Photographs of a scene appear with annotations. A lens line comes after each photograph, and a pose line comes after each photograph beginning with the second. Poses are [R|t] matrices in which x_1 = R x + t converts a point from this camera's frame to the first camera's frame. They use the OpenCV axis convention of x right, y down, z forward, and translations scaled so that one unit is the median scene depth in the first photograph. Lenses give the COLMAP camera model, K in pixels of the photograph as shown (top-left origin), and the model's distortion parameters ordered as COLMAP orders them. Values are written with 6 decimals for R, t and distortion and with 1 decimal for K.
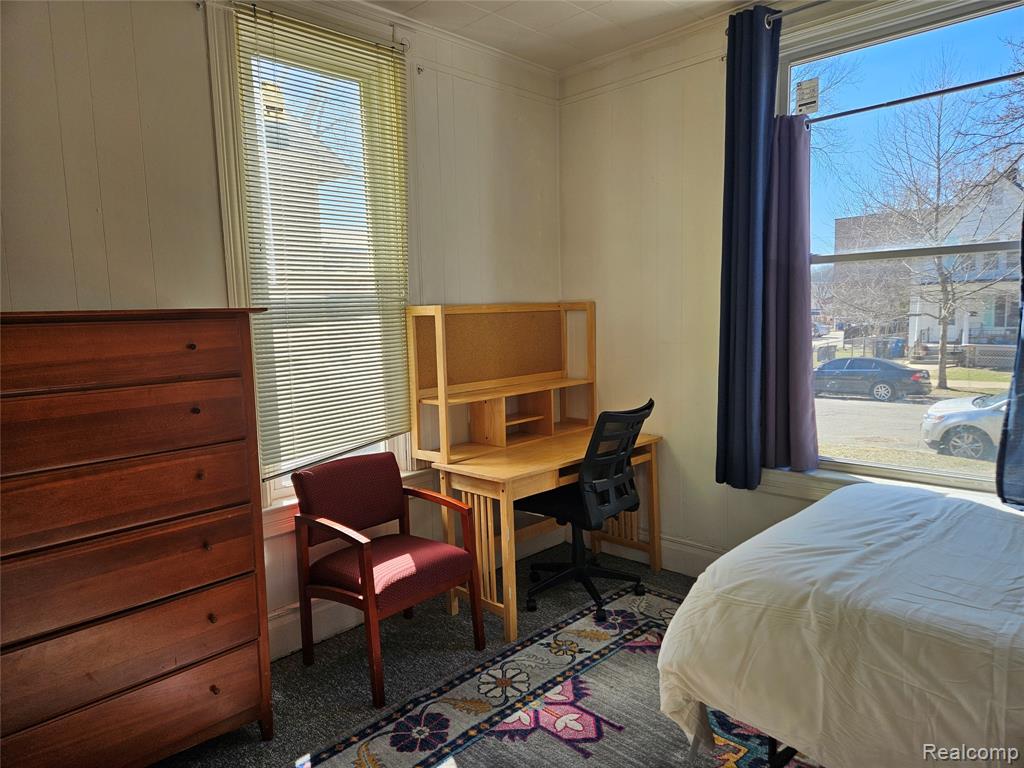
lens RADIAL K [[686.6, 0, 517.9], [0, 686.6, 378.2], [0, 0, 1]] dist [0.077242, -0.054738]
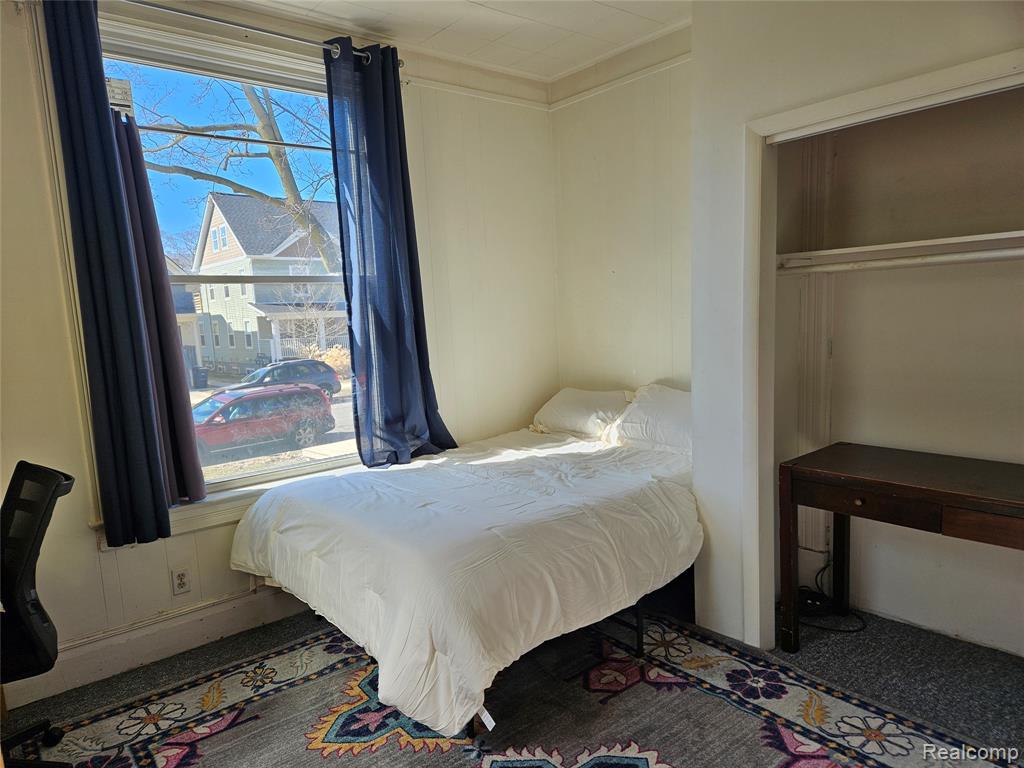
lens RADIAL K [[686.6, 0, 503.4], [0, 686.6, 395.7], [0, 0, 1]] dist [0.077242, -0.054738]
pose [[0.117668, -0.102206, 0.987779, -0.508556], [0.143345, 0.986020, 0.084948, -0.031354], [-0.982653, 0.131598, 0.130674, 0.489831]]
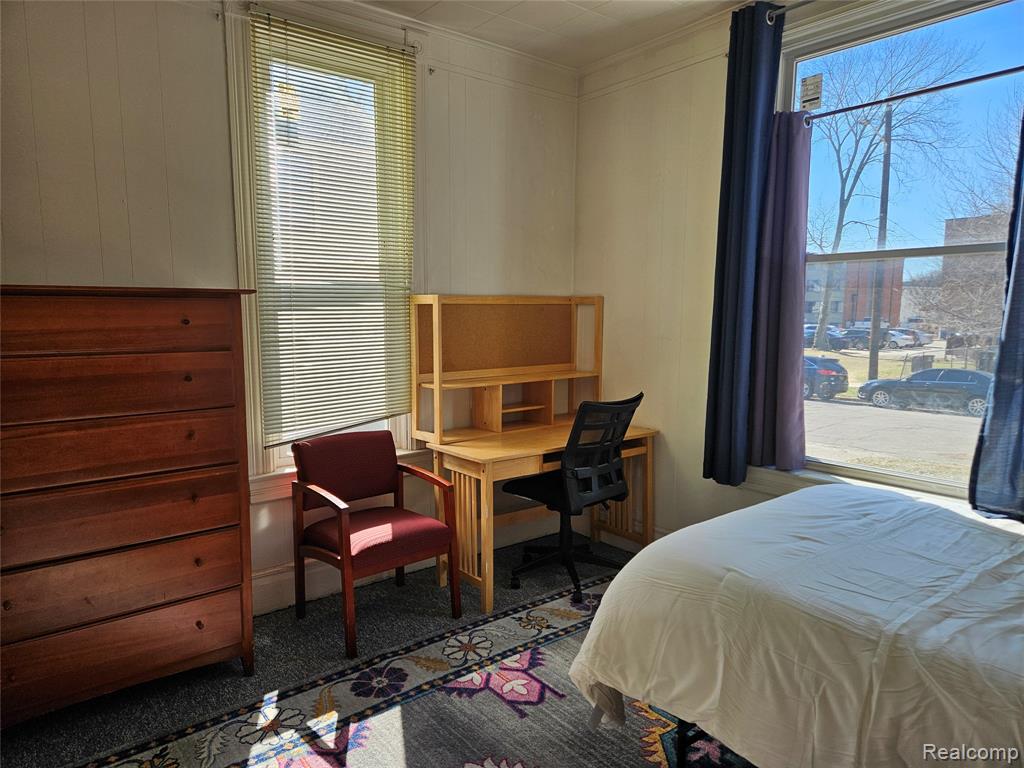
lens RADIAL K [[686.6, 0, 502.4], [0, 686.6, 383.9], [0, 0, 1]] dist [0.077242, -0.054738]
pose [[0.991472, 0.042604, -0.123158, 0.135349], [-0.041042, 0.999042, 0.015193, 0.012652], [0.123688, -0.010009, 0.992271, -0.044808]]
